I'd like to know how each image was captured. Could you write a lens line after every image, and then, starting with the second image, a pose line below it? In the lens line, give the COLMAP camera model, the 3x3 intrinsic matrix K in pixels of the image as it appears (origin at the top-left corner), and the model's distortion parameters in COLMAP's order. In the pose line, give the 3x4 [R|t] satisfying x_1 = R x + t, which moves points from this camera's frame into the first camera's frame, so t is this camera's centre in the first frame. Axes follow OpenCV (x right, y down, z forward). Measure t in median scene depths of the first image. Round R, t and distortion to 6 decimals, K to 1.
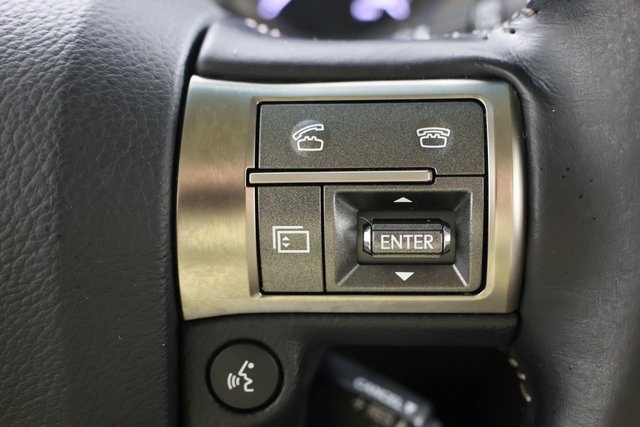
lens RADIAL K [[844.6, 0, 320.0], [0, 844.6, 213.5], [0, 0, 1]] dist [0.009381, 0.005776]
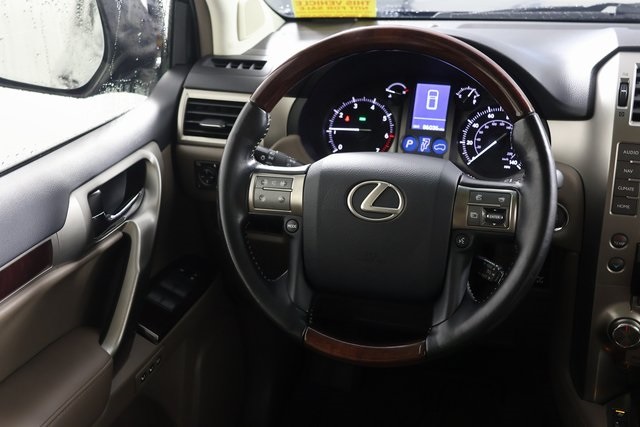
lens RADIAL K [[881.6, 0, 320.0], [0, 881.6, 213.5], [0, 0, 1]] dist [0.128102, -0.008144]
pose [[0.976414, 0.096667, -0.193059, 0.097276], [-0.120191, 0.986173, -0.114088, 0.783625], [0.179362, 0.134601, 0.974532, -4.734078]]
